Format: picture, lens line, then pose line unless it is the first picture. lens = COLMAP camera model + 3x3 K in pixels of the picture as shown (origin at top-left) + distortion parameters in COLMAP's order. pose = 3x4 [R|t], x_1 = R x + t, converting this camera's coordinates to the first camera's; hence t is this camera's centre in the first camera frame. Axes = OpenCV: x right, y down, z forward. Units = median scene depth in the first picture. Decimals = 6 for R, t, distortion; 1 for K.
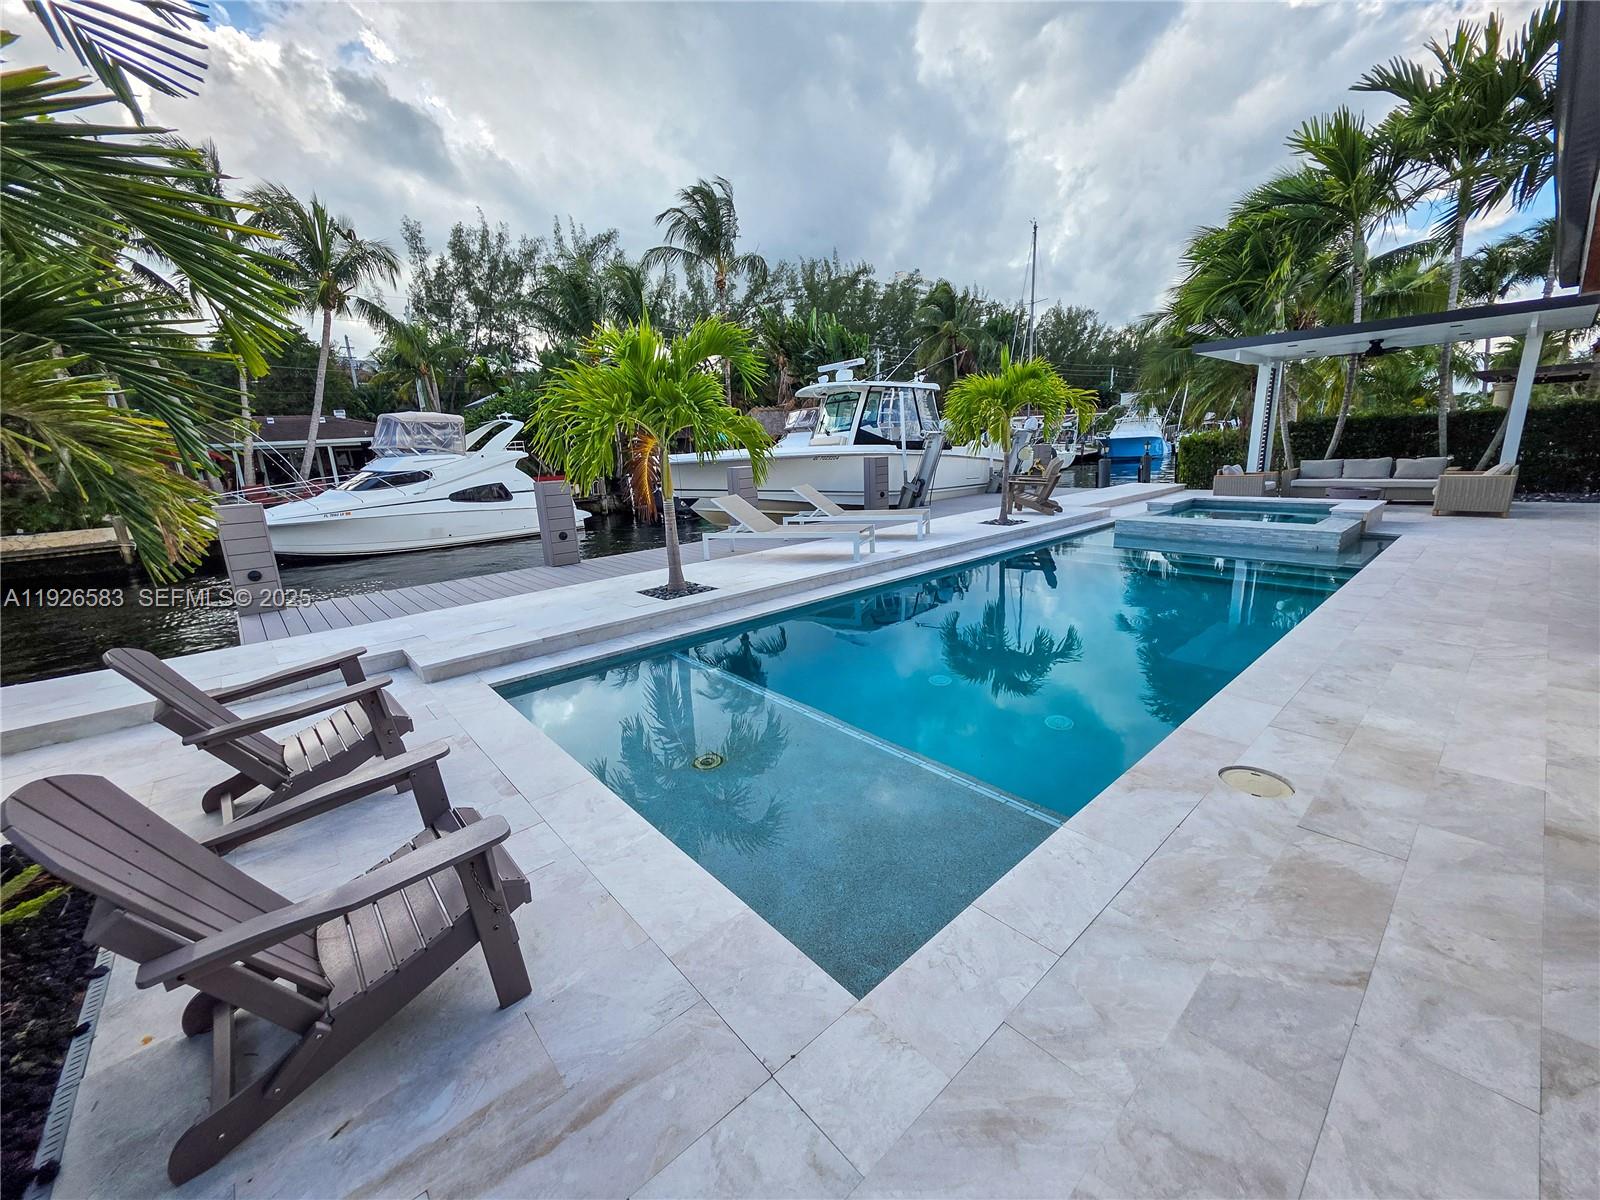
lens RADIAL K [[640.2, 0, 800.2], [0, 640.2, 596.4], [0, 0, 1]] dist [0.001648, 0.000039]
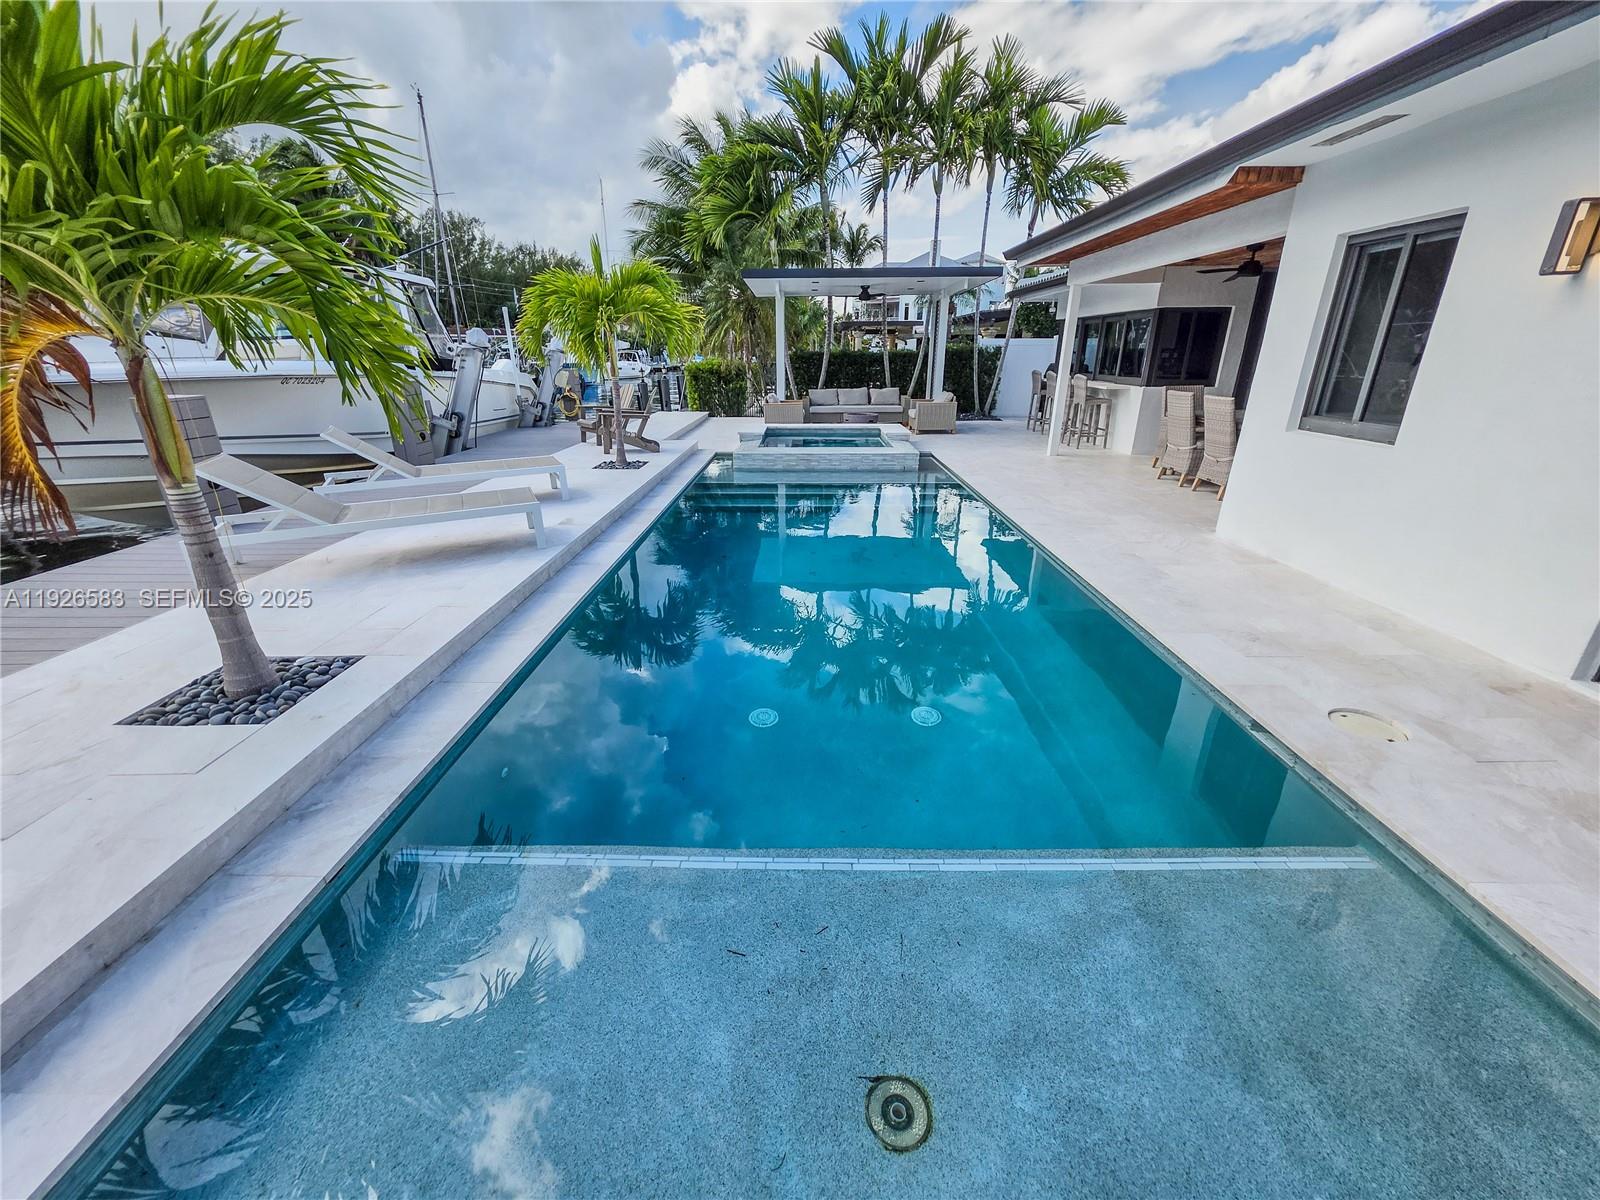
lens RADIAL K [[640.2, 0, 800.2], [0, 640.2, 596.4], [0, 0, 1]] dist [0.001648, 0.000039]
pose [[0.667420, -0.223410, 0.710379, -0.128515], [0.146041, 0.974681, 0.169322, -0.048212], [-0.730221, -0.009264, 0.683149, 0.228063]]
